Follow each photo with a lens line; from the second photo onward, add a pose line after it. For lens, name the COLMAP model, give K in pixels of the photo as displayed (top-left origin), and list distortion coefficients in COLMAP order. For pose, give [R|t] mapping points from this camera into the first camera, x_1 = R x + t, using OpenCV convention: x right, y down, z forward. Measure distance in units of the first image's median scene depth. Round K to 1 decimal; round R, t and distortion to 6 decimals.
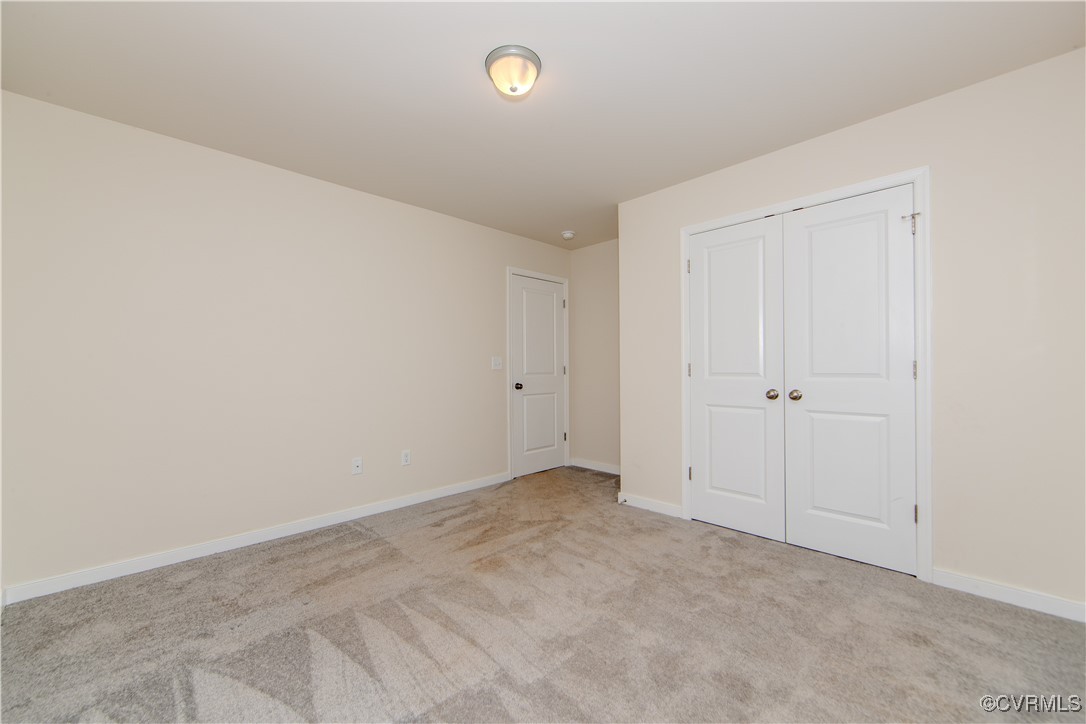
lens RADIAL K [[432.0, 0, 538.6], [0, 432.0, 362.8], [0, 0, 1]] dist [-0.001510, -0.000250]
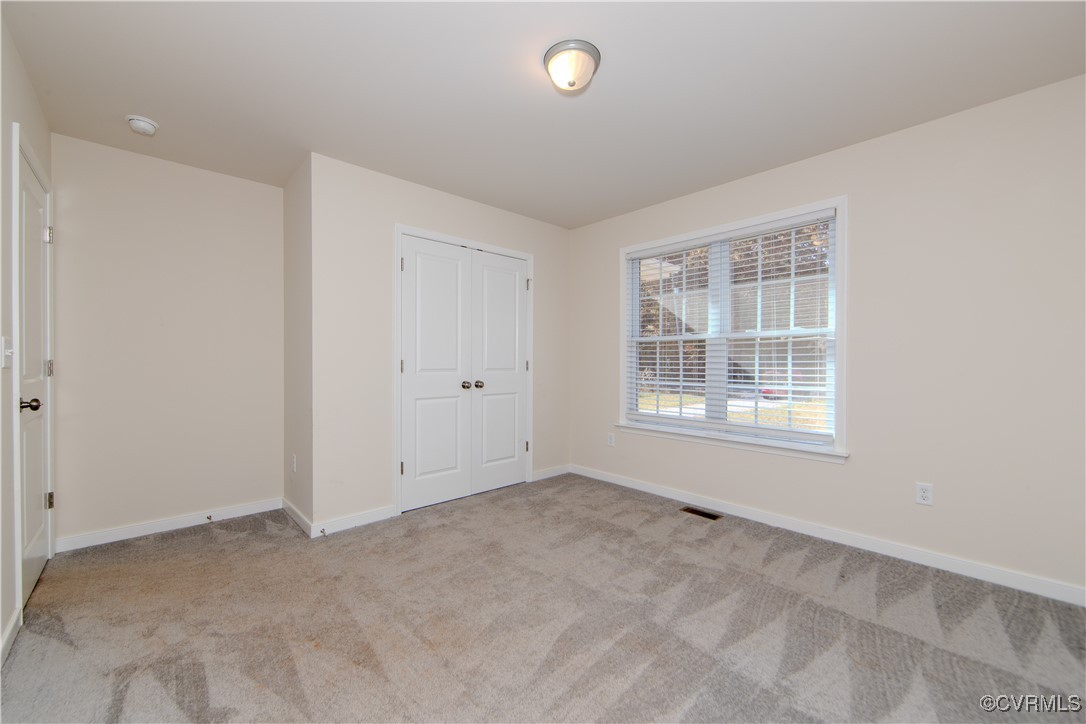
lens RADIAL K [[432.0, 0, 538.6], [0, 432.0, 362.8], [0, 0, 1]] dist [-0.001510, -0.000250]
pose [[0.025908, 0.006833, 0.999641, -0.710124], [-0.010919, 0.999919, -0.006552, 0.013099], [-0.999605, -0.010745, 0.025980, 0.710071]]
